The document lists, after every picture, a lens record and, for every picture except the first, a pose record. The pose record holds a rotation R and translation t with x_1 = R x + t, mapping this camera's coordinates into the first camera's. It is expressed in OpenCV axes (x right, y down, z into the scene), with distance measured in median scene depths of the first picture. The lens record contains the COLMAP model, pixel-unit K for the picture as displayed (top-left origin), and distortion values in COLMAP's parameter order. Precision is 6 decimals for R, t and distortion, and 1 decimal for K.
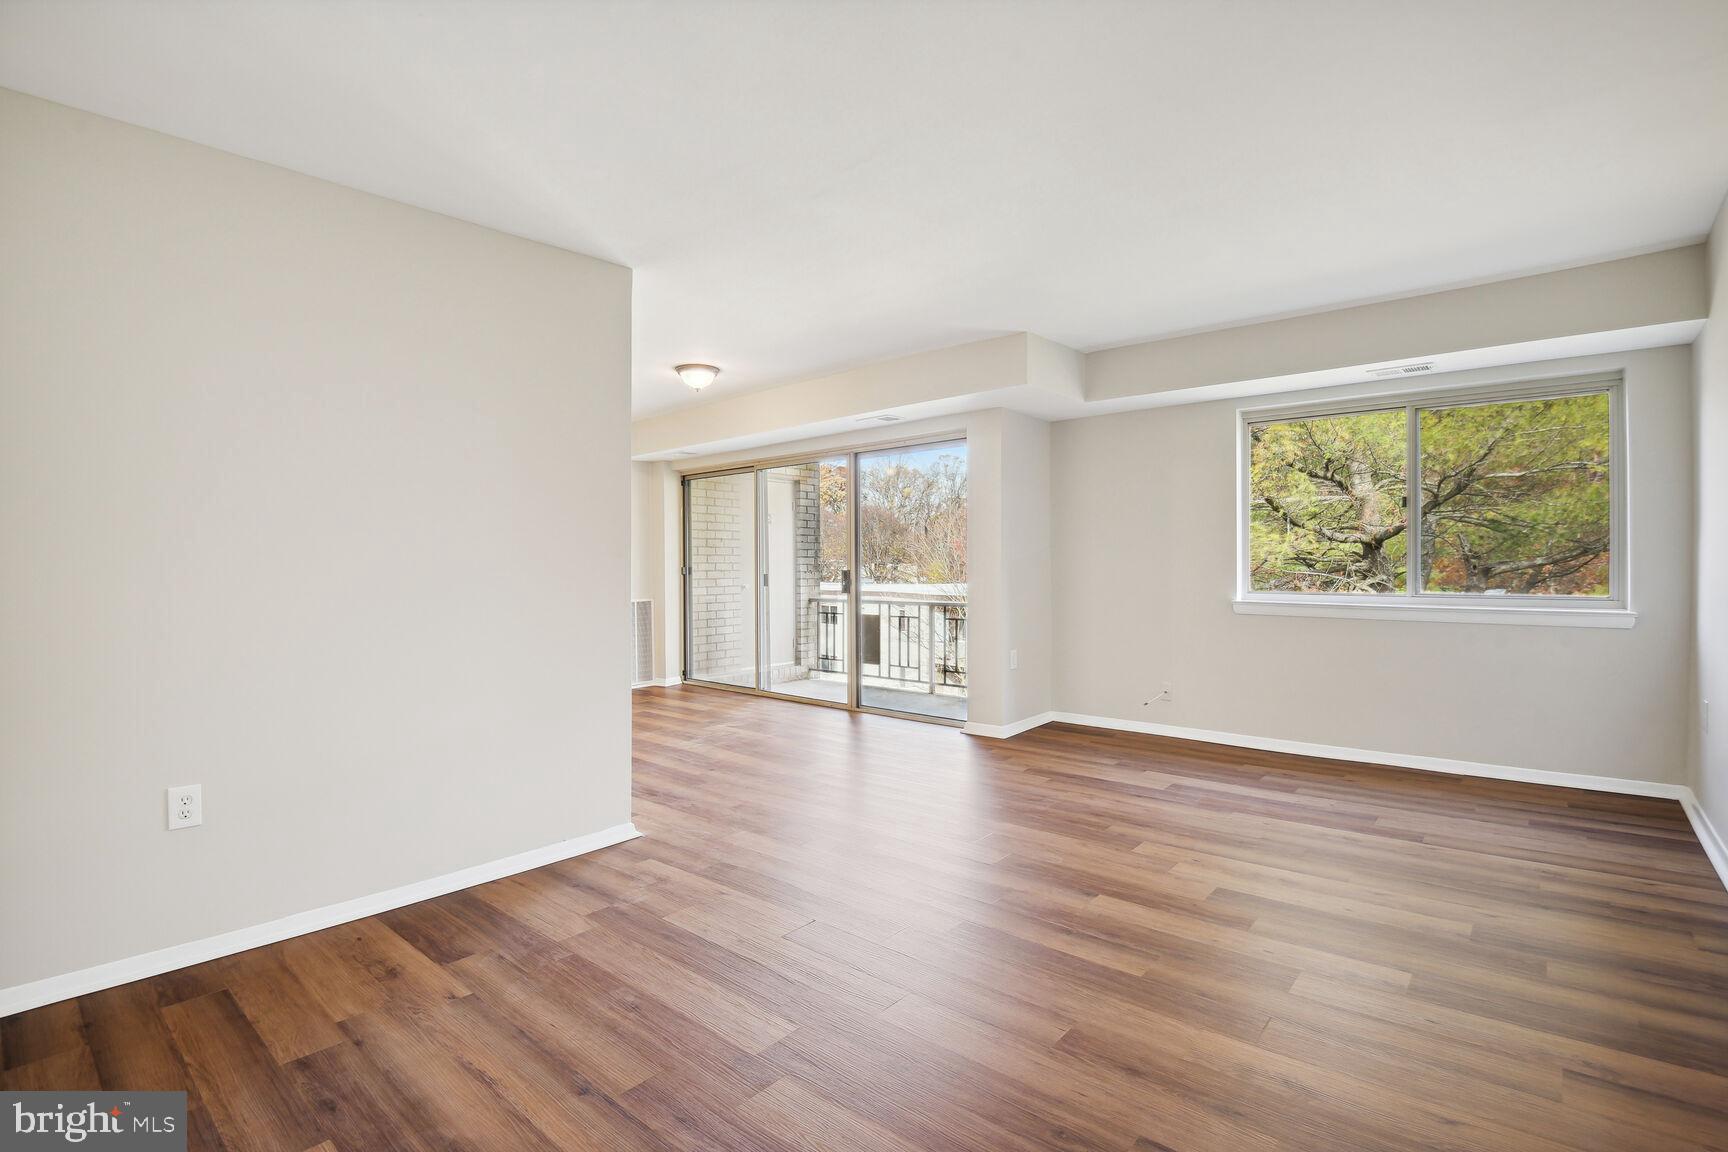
lens RADIAL K [[801.5, 0, 887.4], [0, 801.5, 556.2], [0, 0, 1]] dist [-0.036307, -0.000219]
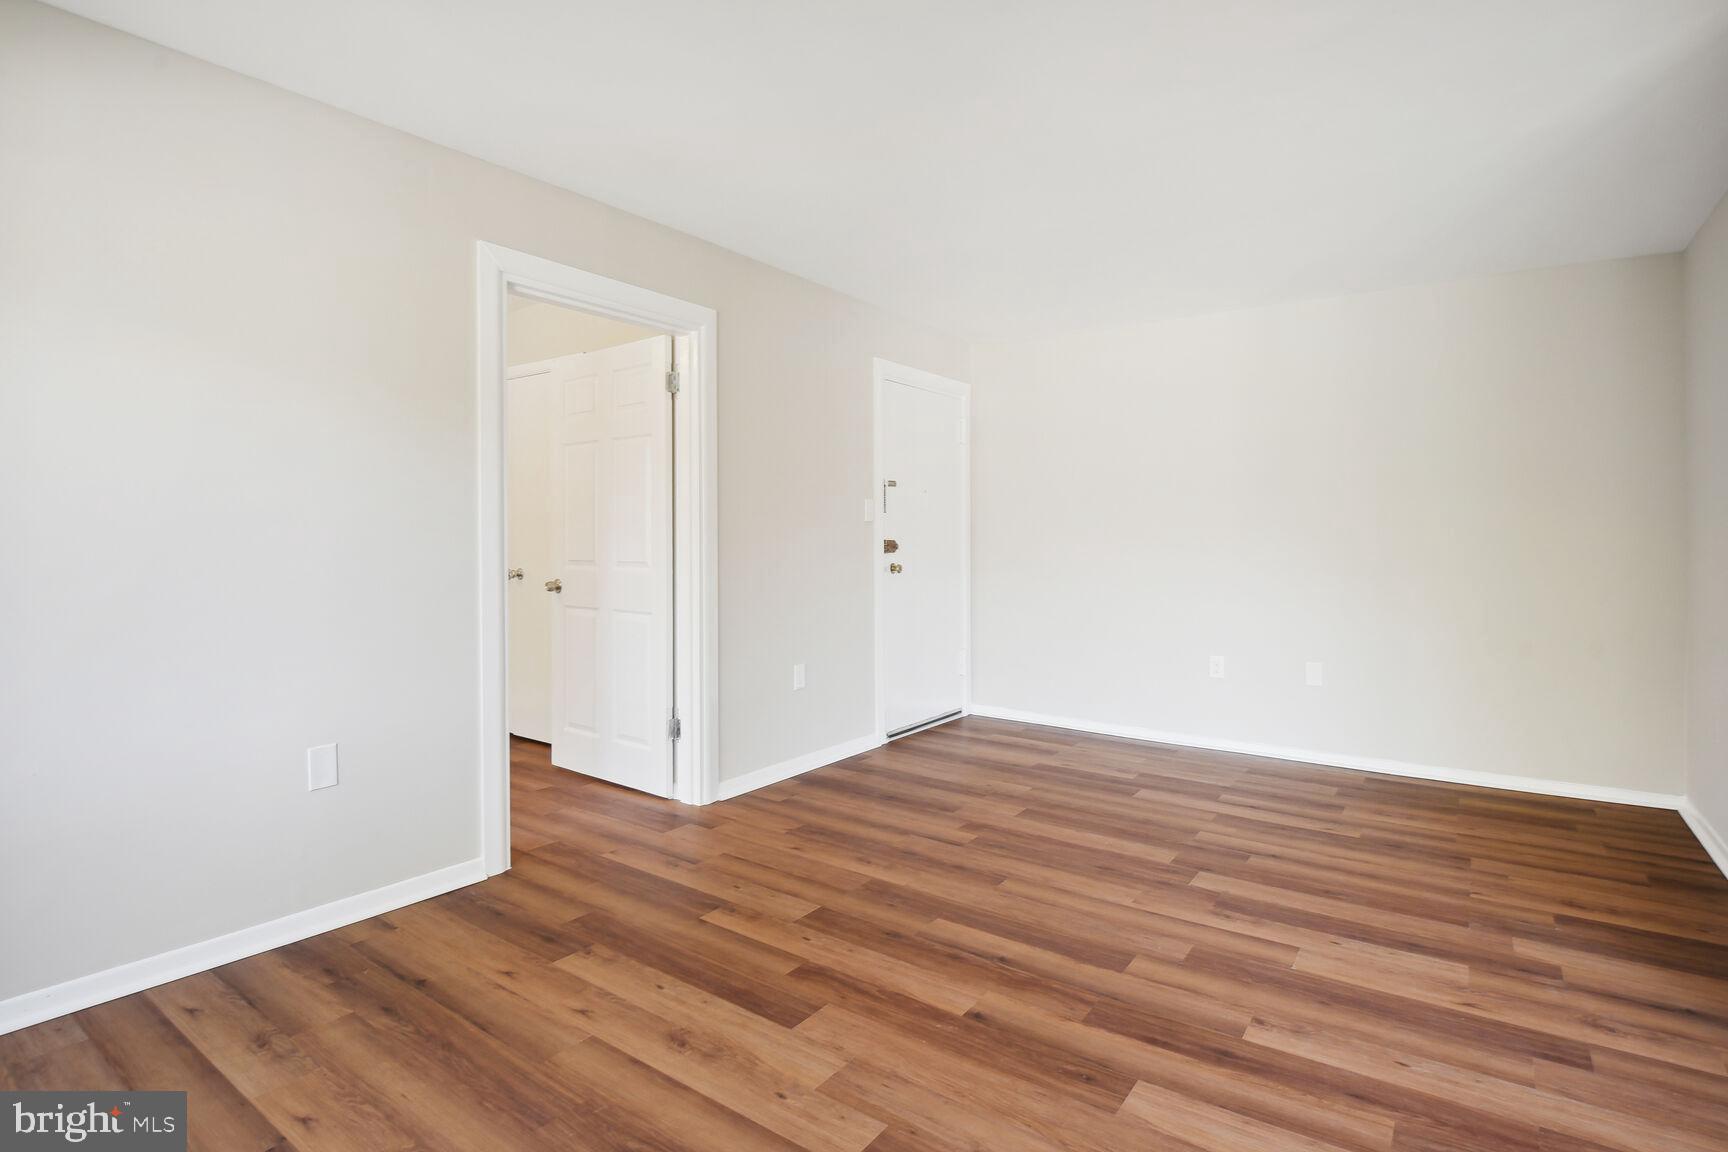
lens RADIAL K [[881.8, 0, 857.4], [0, 881.8, 541.9], [0, 0, 1]] dist [-0.038021, -0.001253]
pose [[-0.996943, 0.005402, -0.077948, 0.214803], [0.005867, 0.999966, -0.005729, -0.000583], [0.077914, -0.006169, -0.996941, 0.909636]]
